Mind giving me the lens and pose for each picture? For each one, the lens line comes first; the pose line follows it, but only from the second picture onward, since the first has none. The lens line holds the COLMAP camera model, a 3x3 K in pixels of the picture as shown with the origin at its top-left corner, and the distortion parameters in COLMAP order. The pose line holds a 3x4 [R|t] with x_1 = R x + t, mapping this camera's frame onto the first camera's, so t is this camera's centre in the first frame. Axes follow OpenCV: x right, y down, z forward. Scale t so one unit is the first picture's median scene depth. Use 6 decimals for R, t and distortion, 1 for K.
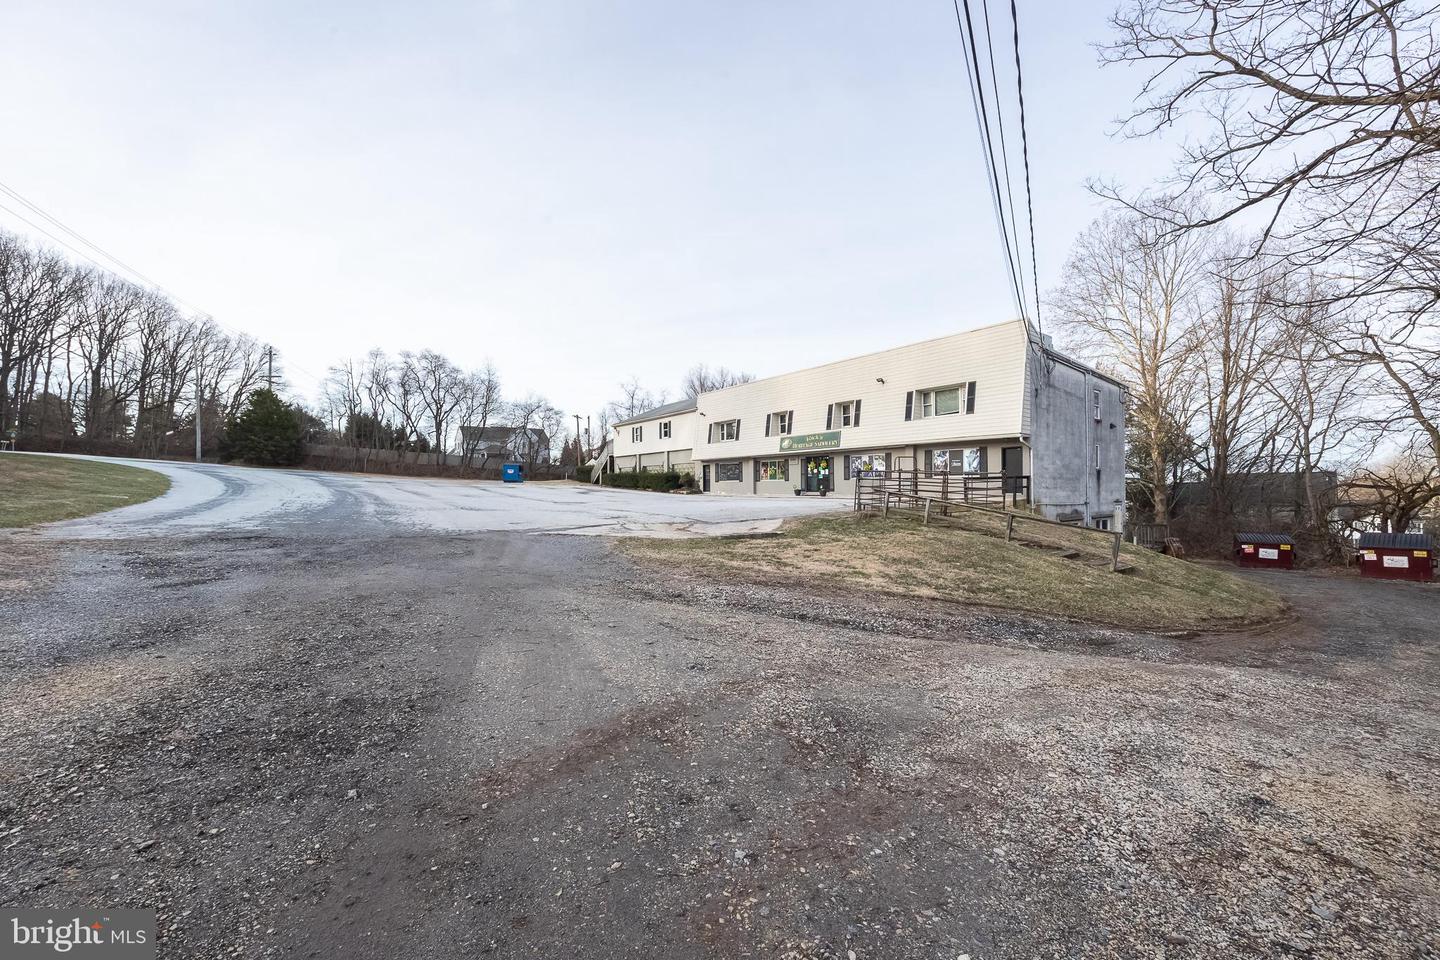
lens RADIAL K [[555.4, 0, 721.1], [0, 555.4, 480.0], [0, 0, 1]] dist [-0.003289, 0.000291]
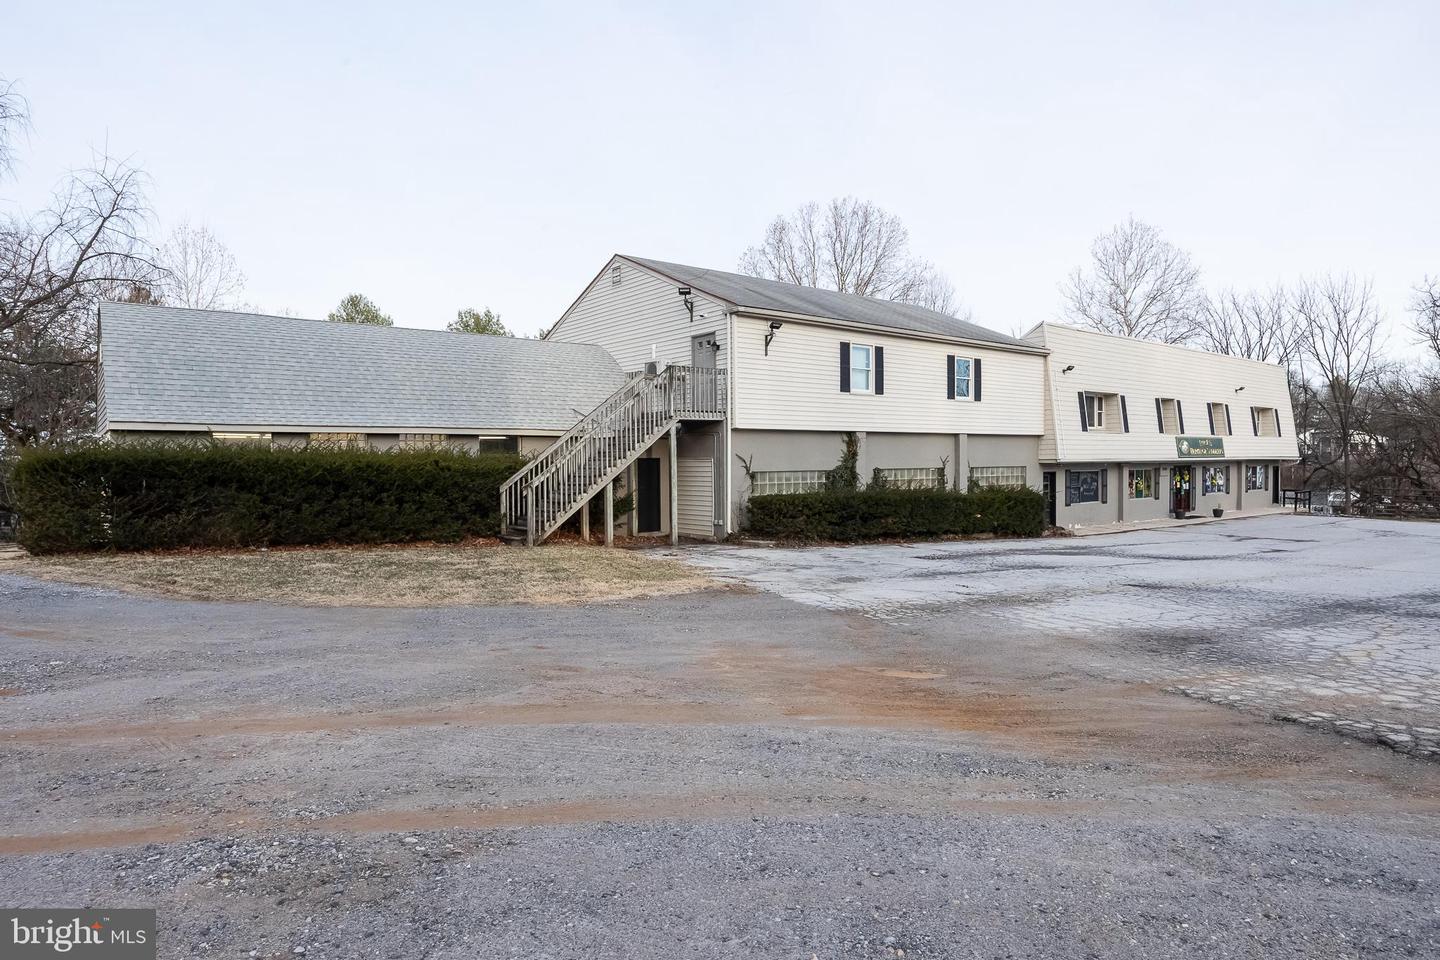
lens RADIAL K [[846.5, 0, 717.7], [0, 846.5, 485.0], [0, 0, 1]] dist [-0.009464, 0.001418]
pose [[-0.035841, -0.015604, 0.999236, -0.852958], [0.001452, 0.999876, 0.015666, -0.031386], [-0.999356, 0.002012, -0.035814, 1.485764]]
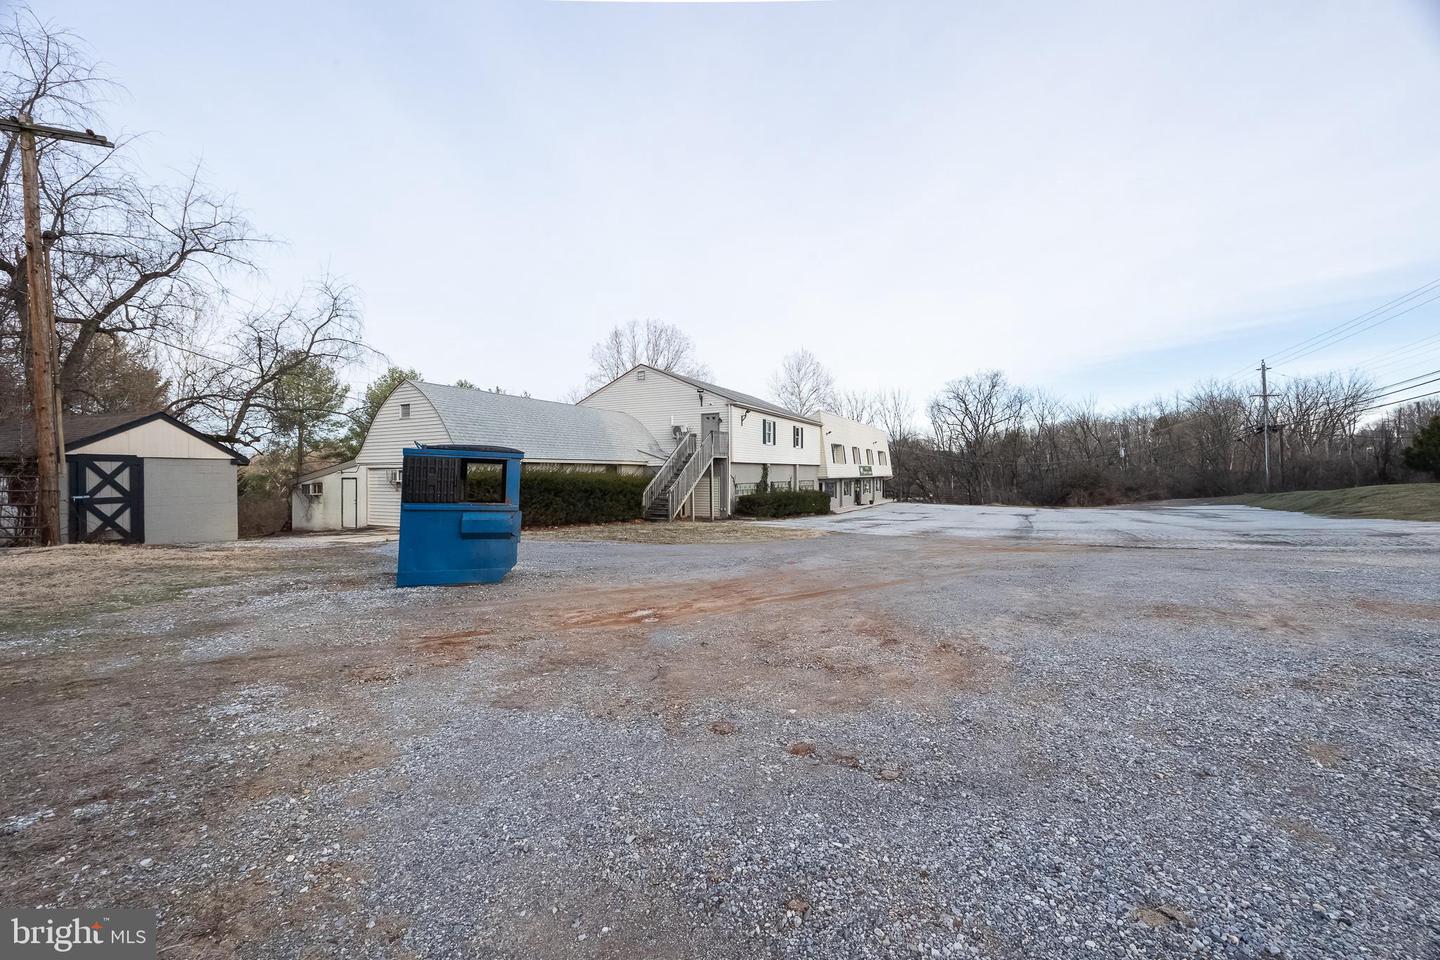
lens RADIAL K [[555.4, 0, 724.2], [0, 555.4, 473.0], [0, 0, 1]] dist [-0.003289, 0.000291]
pose [[-0.437156, 0.013425, 0.899286, -0.950067], [0.002047, 0.999901, -0.013932, -0.035429], [-0.899383, -0.004249, -0.437140, 1.791014]]
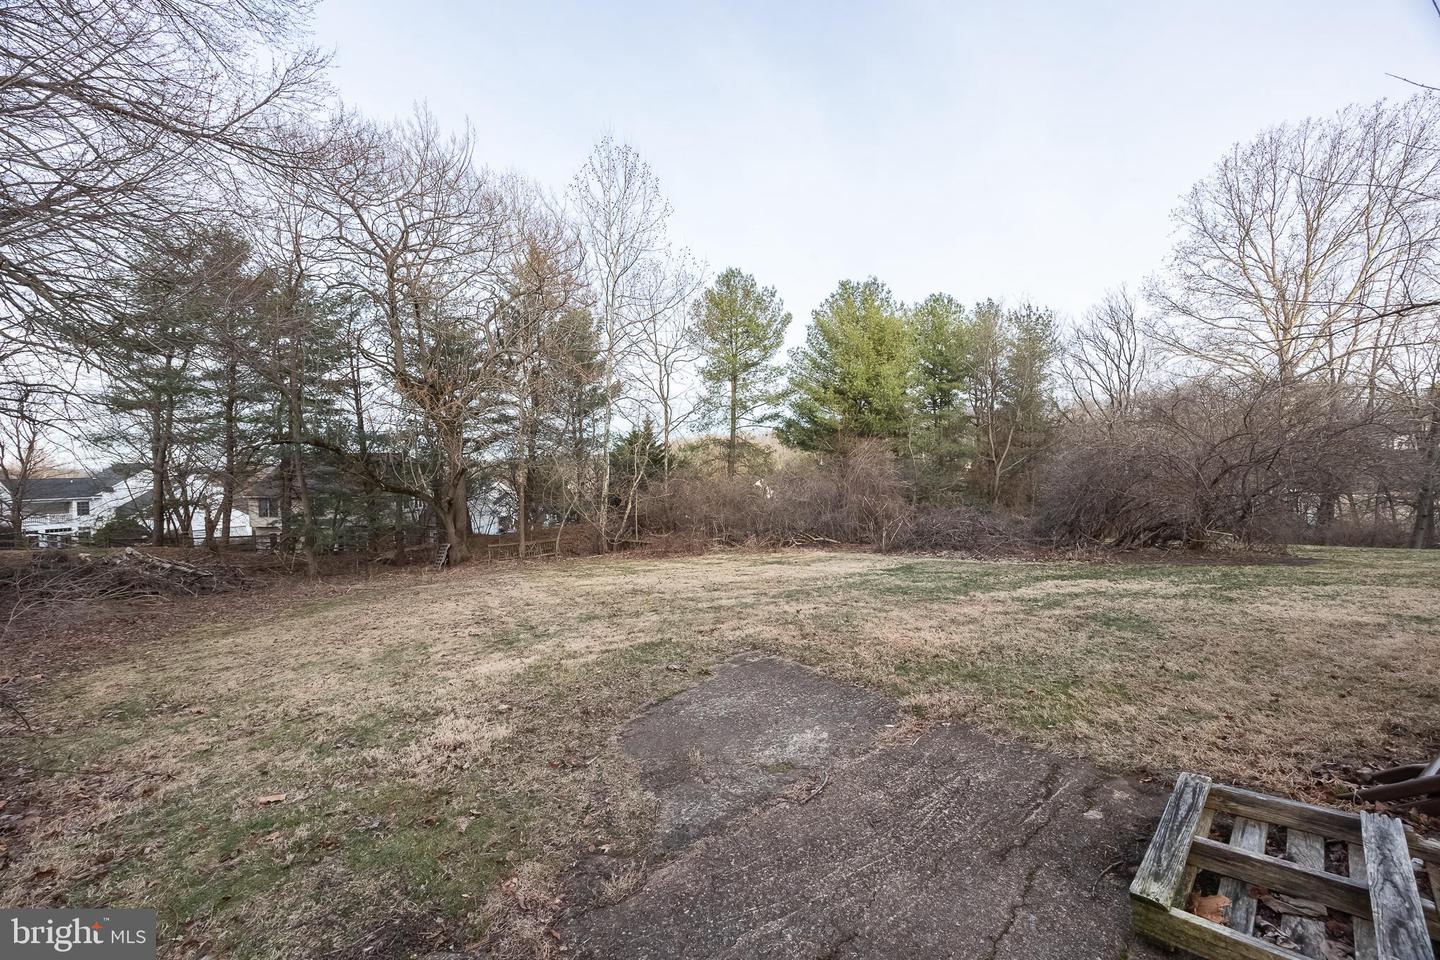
lens RADIAL K [[555.4, 0, 723.2], [0, 555.4, 475.2], [0, 0, 1]] dist [-0.003289, 0.000291]
pose [[0.137259, -0.016411, 0.990399, -0.197355], [-0.001825, 0.999857, 0.016821, -0.013602], [-0.990533, -0.004117, 0.137210, 2.028970]]
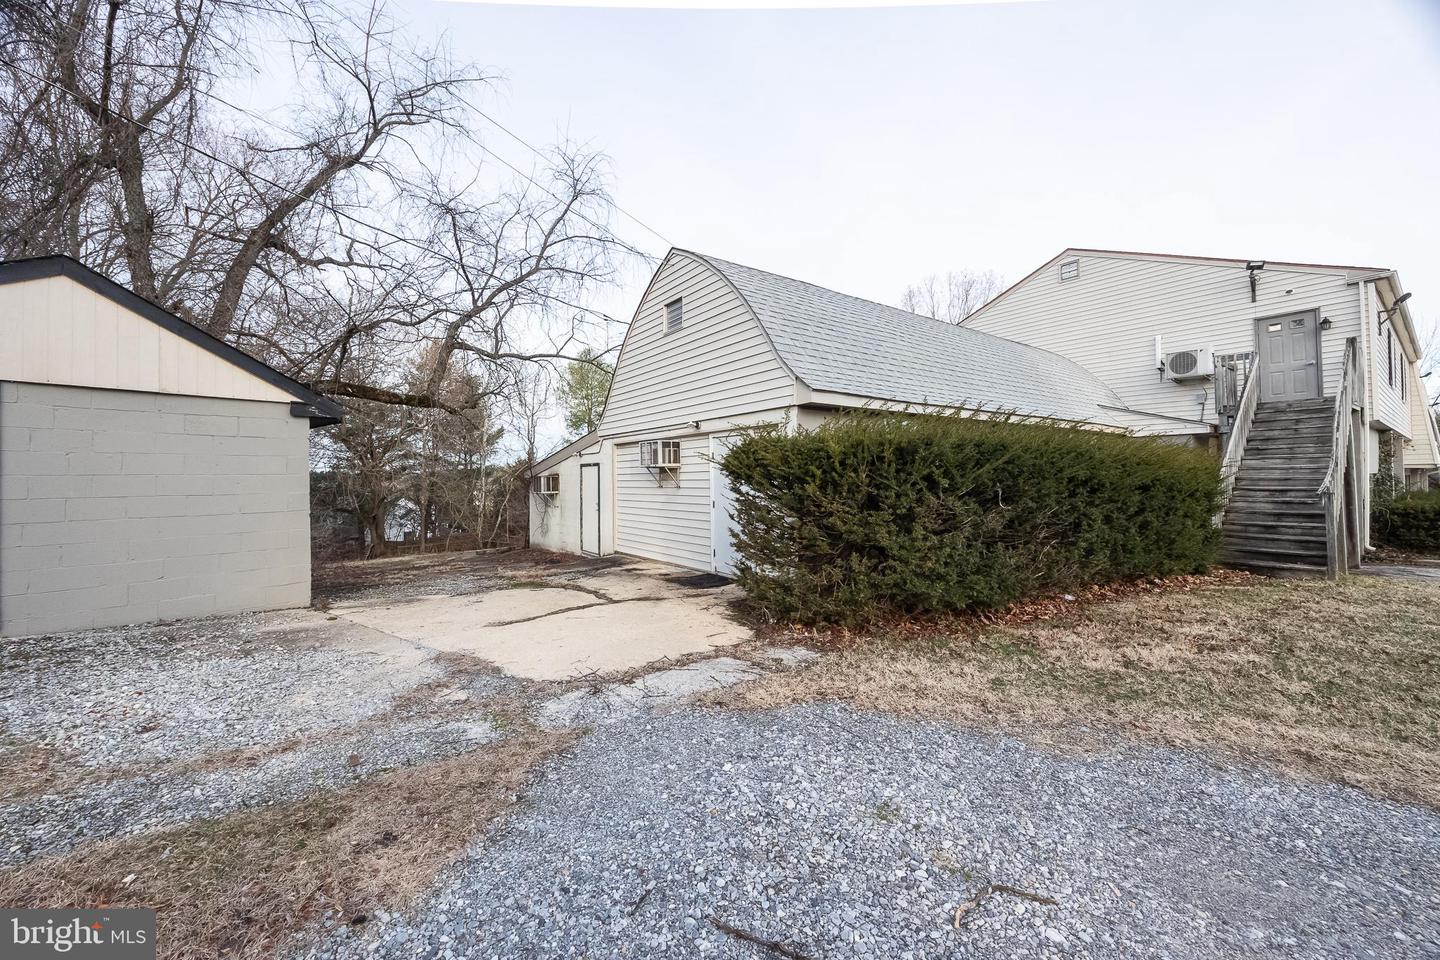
lens RADIAL K [[555.4, 0, 721.6], [0, 555.4, 469.1], [0, 0, 1]] dist [-0.003289, 0.000291]
pose [[0.000261, 0.024275, 0.999705, -0.584797], [0.003690, 0.999698, -0.024276, -0.028040], [-0.999993, 0.003696, 0.000171, 1.812528]]
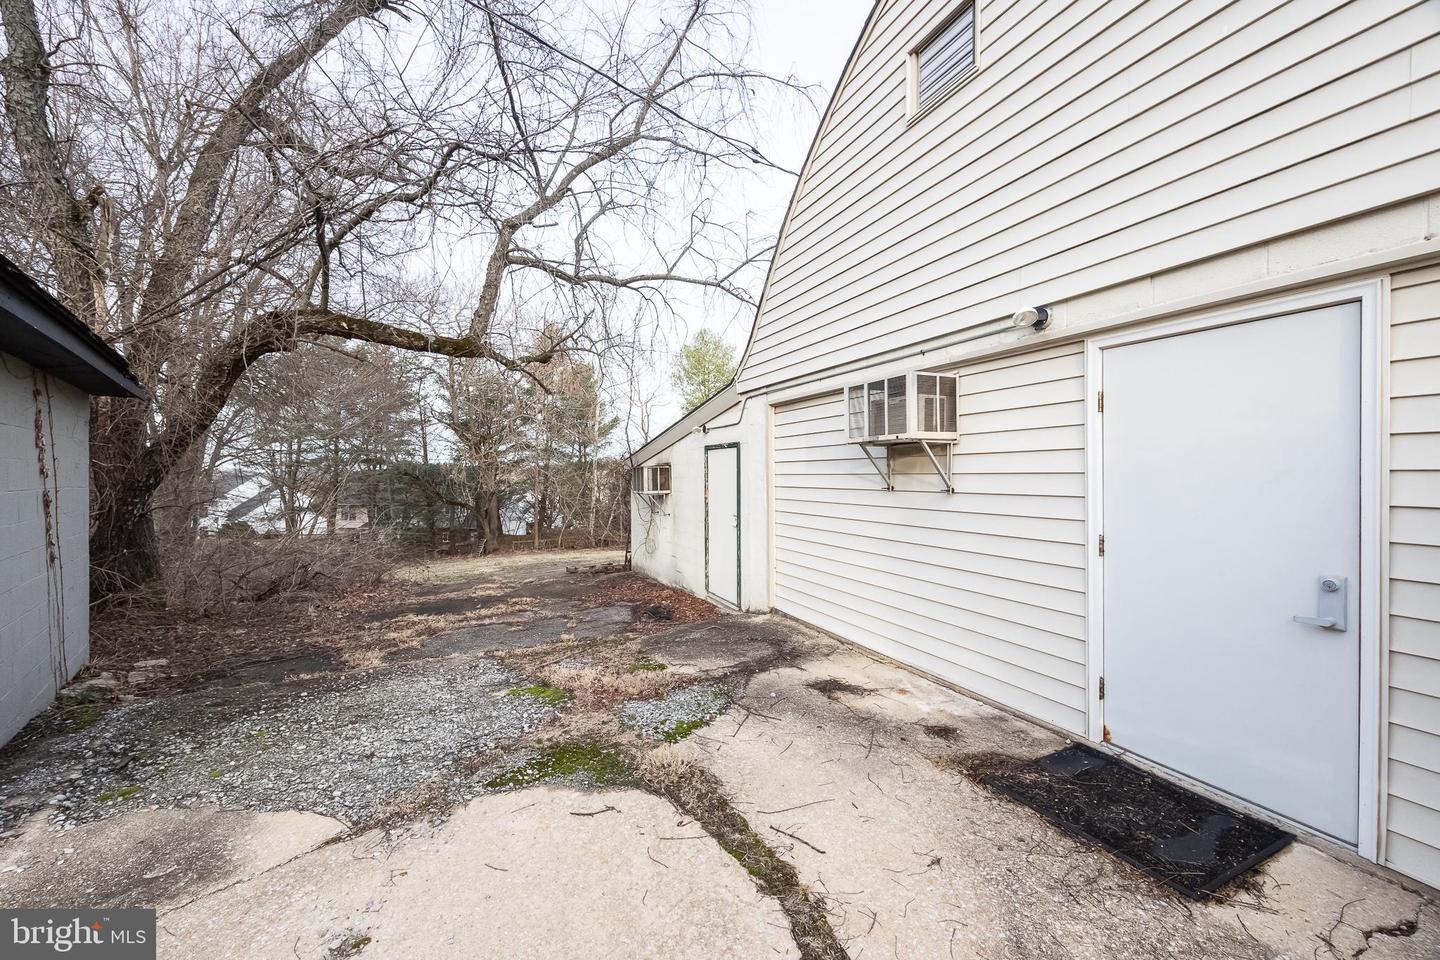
lens RADIAL K [[555.4, 0, 716.2], [0, 555.4, 480.5], [0, 0, 1]] dist [-0.003289, 0.000291]
pose [[0.209548, -0.004521, 0.977788, -0.442075], [-0.005288, 0.999969, 0.005757, -0.028300], [-0.977784, -0.006377, 0.209517, 1.852470]]
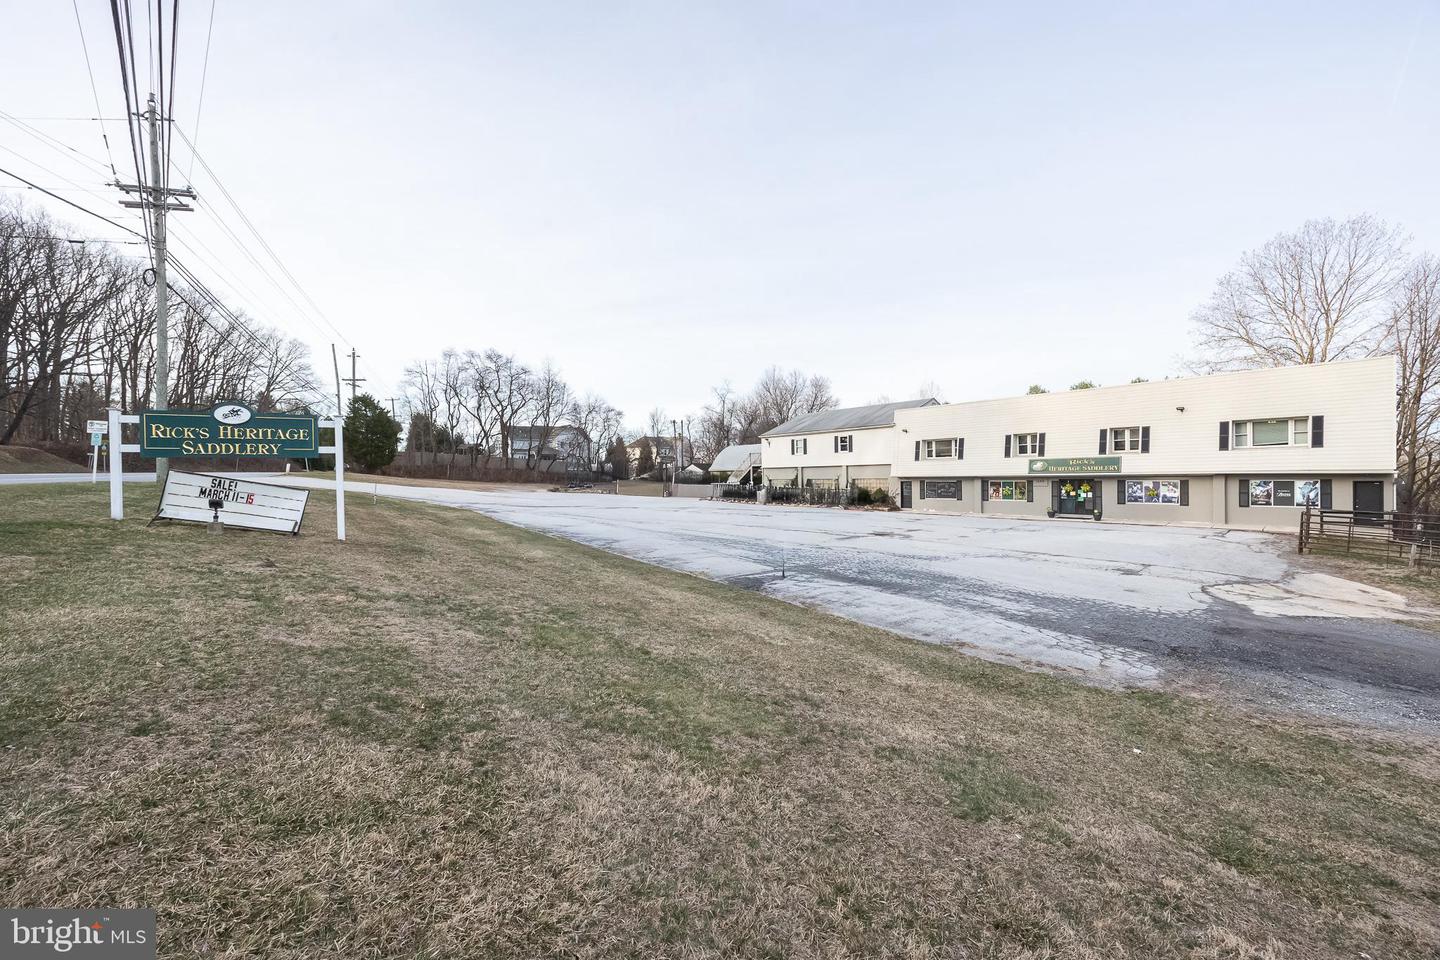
lens RADIAL K [[555.4, 0, 726.2], [0, 555.4, 481.5], [0, 0, 1]] dist [-0.003289, 0.000291]
pose [[0.997984, -0.007287, 0.063039, -0.462905], [0.006048, 0.999785, 0.019830, -0.055156], [-0.063170, -0.019409, 0.997814, 0.032627]]
